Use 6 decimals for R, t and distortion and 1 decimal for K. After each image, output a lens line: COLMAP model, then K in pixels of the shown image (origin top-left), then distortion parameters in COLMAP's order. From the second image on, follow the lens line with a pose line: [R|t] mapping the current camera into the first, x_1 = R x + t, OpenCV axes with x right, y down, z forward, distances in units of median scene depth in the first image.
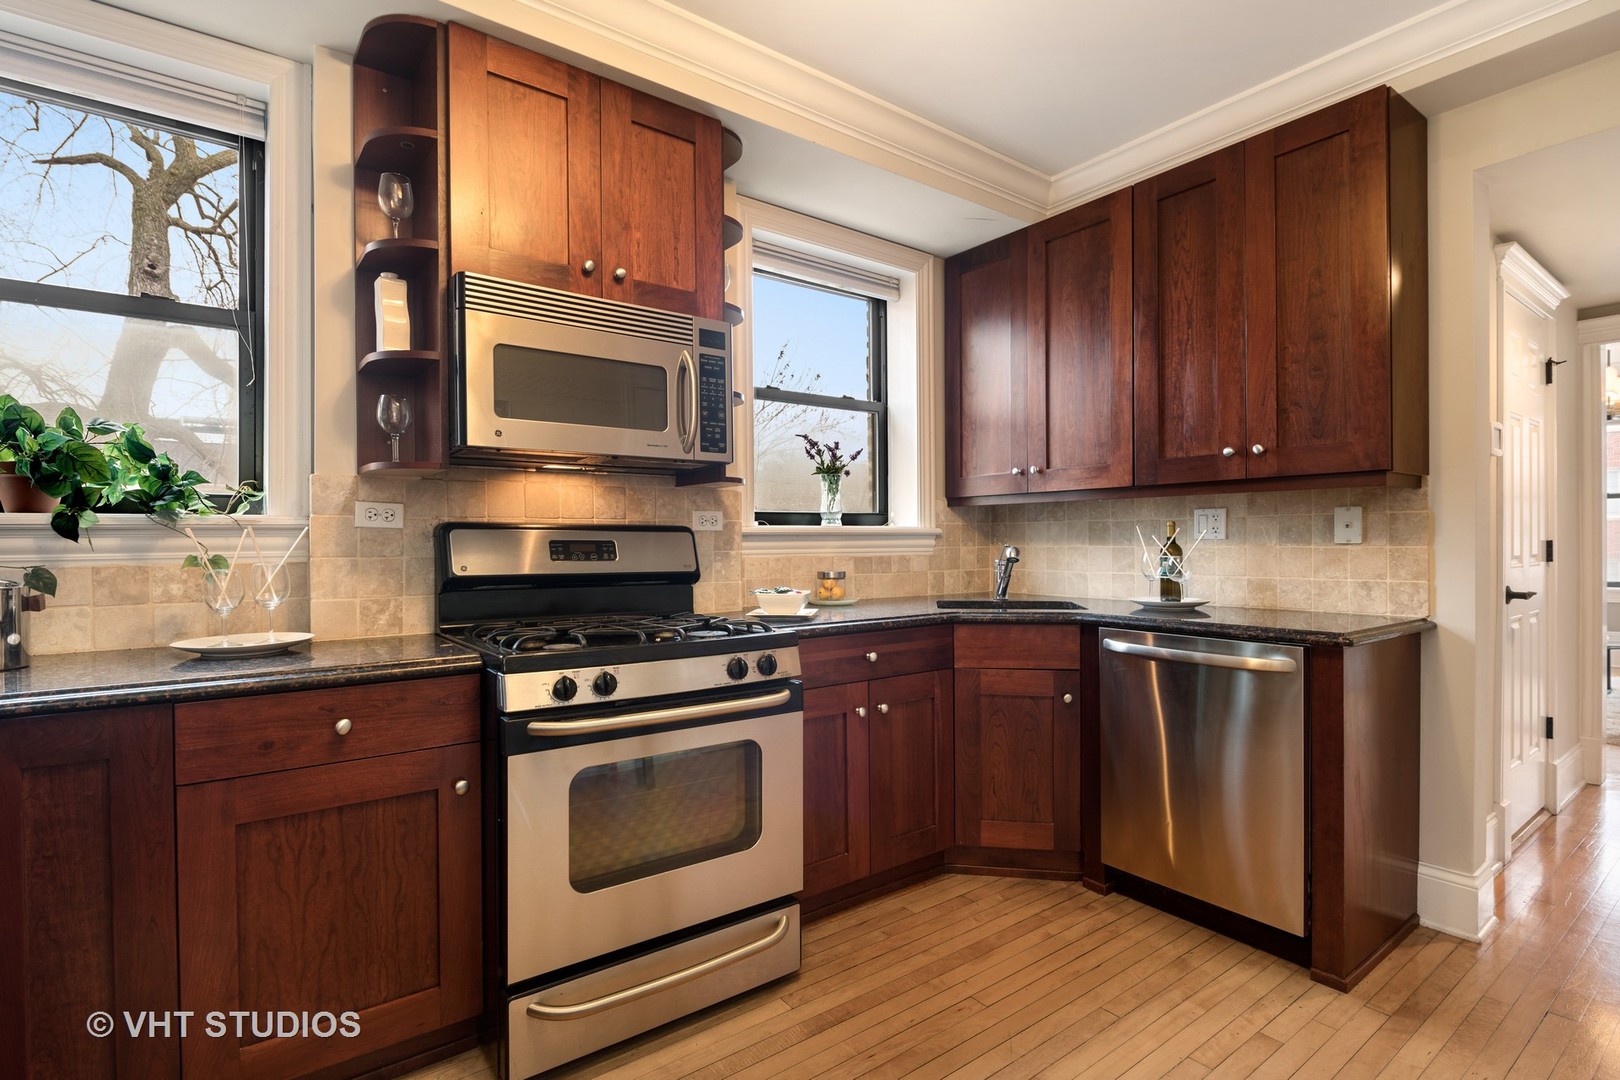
lens RADIAL K [[783.2, 0, 807.3], [0, 783.2, 546.2], [0, 0, 1]] dist [0.001153, 0.000054]
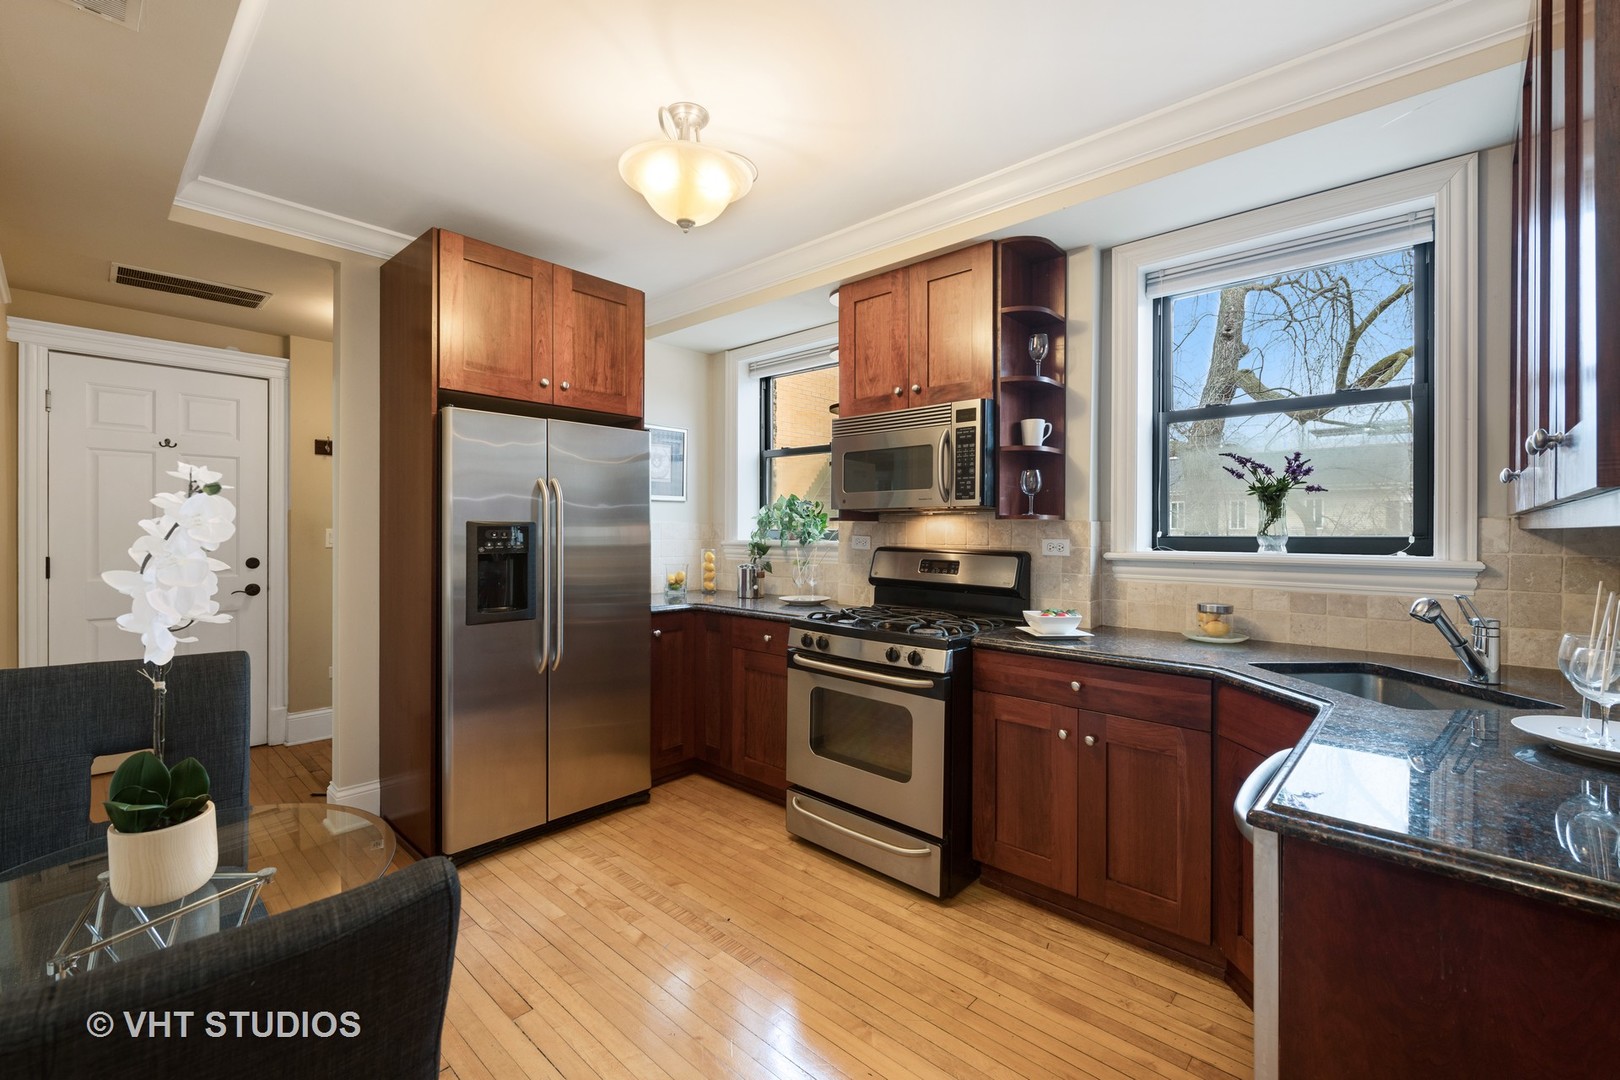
lens RADIAL K [[691.9, 0, 808.1], [0, 691.9, 530.0], [0, 0, 1]] dist [-0.002767, -0.000915]
pose [[0.169598, 0.006690, -0.985491, 0.921323], [-0.013235, 0.999902, 0.004510, -0.064149], [0.985424, 0.012278, 0.169670, 0.493957]]
